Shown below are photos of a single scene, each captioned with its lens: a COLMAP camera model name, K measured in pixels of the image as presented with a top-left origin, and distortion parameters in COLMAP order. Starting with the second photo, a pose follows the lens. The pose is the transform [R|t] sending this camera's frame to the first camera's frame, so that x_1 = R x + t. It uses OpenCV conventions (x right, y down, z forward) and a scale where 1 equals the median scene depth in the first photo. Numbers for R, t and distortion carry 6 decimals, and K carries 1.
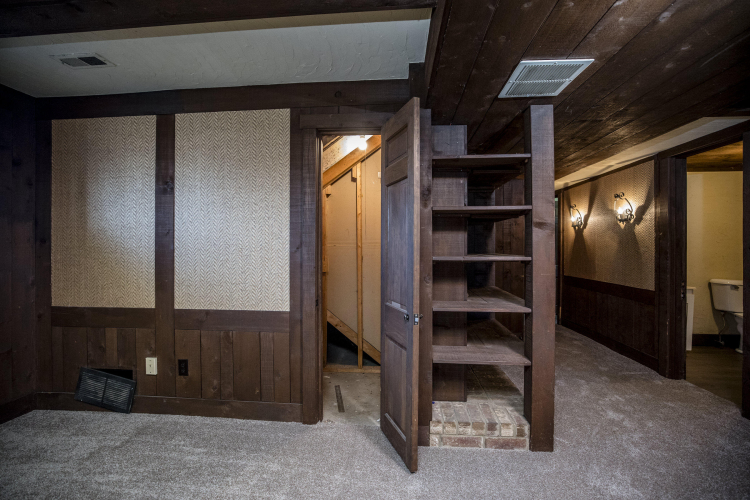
lens RADIAL K [[325.7, 0, 378.9], [0, 325.7, 238.7], [0, 0, 1]] dist [-0.018548, 0.002370]
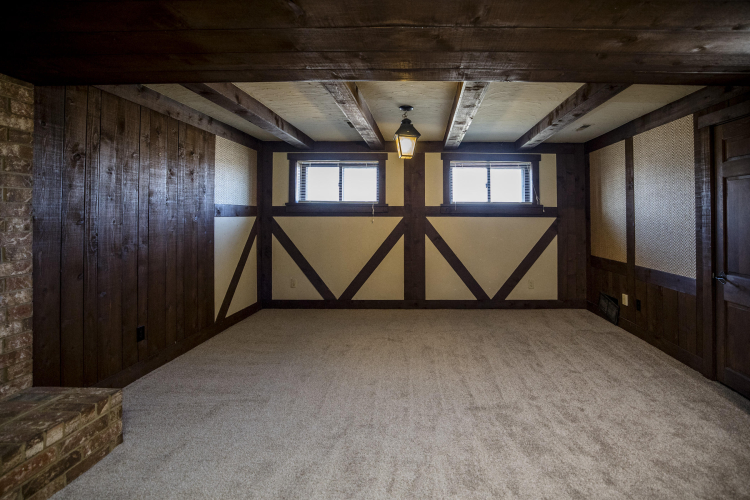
lens RADIAL K [[344.7, 0, 418.1], [0, 344.7, 209.8], [0, 0, 1]] dist [-0.026193, 0.003085]
pose [[0.073492, -0.011385, -0.997231, 0.837274], [0.006715, 0.999918, -0.010920, -0.029380], [0.997273, -0.005894, 0.073563, -0.118607]]
